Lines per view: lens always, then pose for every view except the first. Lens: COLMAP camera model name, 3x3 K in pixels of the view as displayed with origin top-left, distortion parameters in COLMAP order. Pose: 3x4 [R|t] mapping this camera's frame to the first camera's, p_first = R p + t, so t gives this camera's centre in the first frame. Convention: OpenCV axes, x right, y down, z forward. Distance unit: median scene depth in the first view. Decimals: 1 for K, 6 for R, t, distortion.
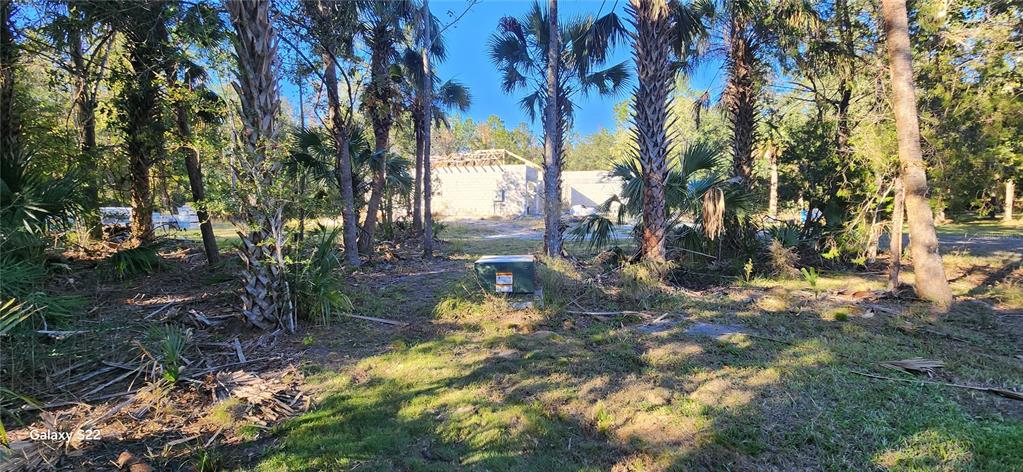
lens RADIAL K [[416.4, 0, 512.4], [0, 416.4, 229.2], [0, 0, 1]] dist [0.000857, -0.002690]
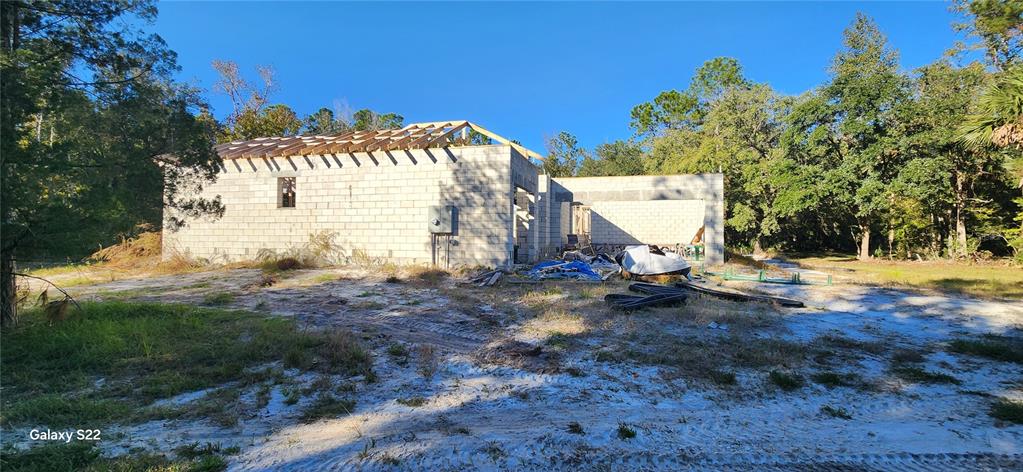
lens RADIAL K [[416.4, 0, 512.4], [0, 416.4, 229.2], [0, 0, 1]] dist [0.000857, -0.002690]
pose [[0.999824, 0.010247, 0.015743, 0.028473], [-0.009026, 0.997086, -0.075751, -0.041360], [-0.016473, 0.075595, 0.997002, 0.591366]]
